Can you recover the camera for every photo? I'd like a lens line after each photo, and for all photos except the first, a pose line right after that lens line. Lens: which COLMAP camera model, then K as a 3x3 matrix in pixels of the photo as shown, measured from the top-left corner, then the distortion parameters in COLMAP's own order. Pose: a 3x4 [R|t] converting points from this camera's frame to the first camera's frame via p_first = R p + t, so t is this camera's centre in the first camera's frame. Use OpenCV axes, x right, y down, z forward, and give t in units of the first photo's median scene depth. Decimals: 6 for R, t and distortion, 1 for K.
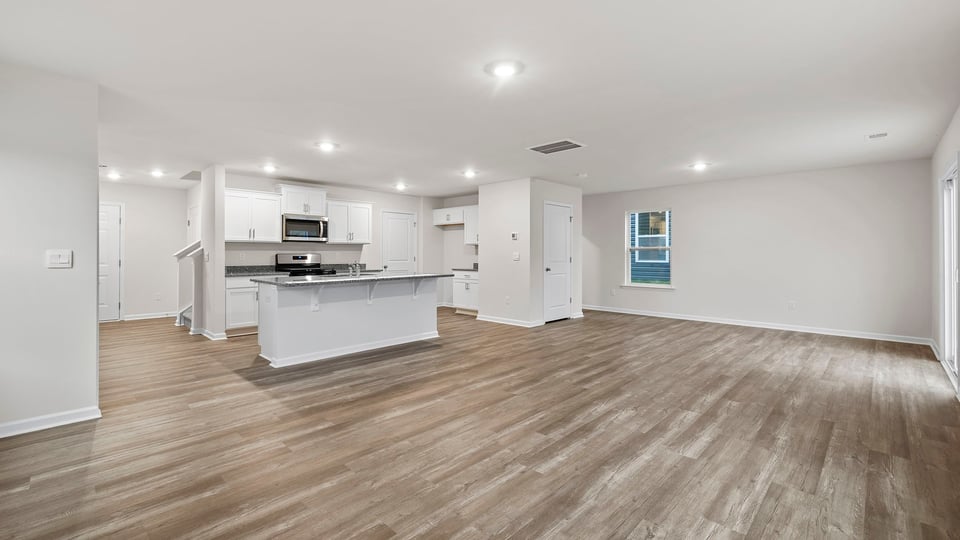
lens RADIAL K [[414.0, 0, 472.7], [0, 414.0, 254.8], [0, 0, 1]] dist [0.006290, 0.000245]
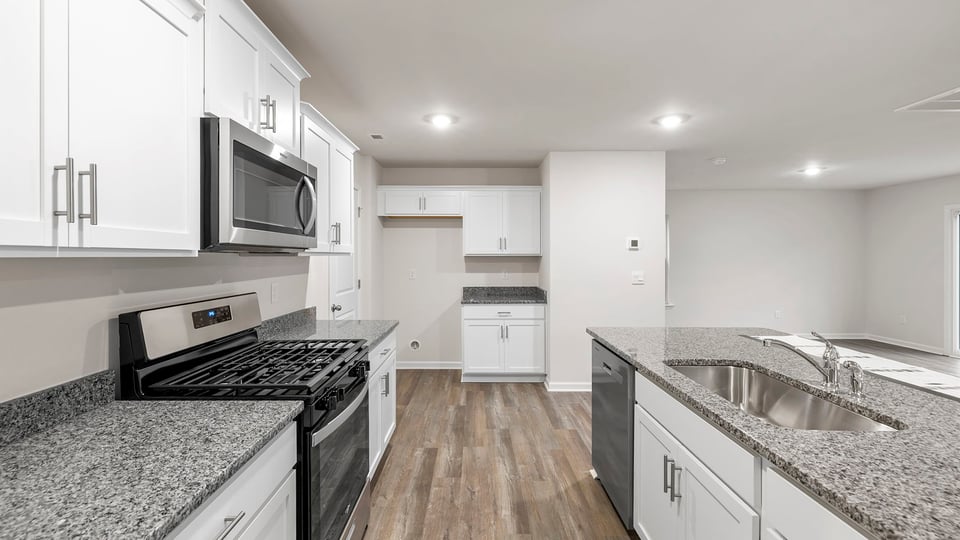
lens RADIAL K [[409.2, 0, 469.7], [0, 409.2, 257.9], [0, 0, 1]] dist [-0.000959, -0.000109]
pose [[0.713215, -0.002889, 0.700939, -0.505193], [0.002122, 0.999996, 0.001962, -0.028199], [-0.700942, 0.000088, 0.713219, 0.765516]]
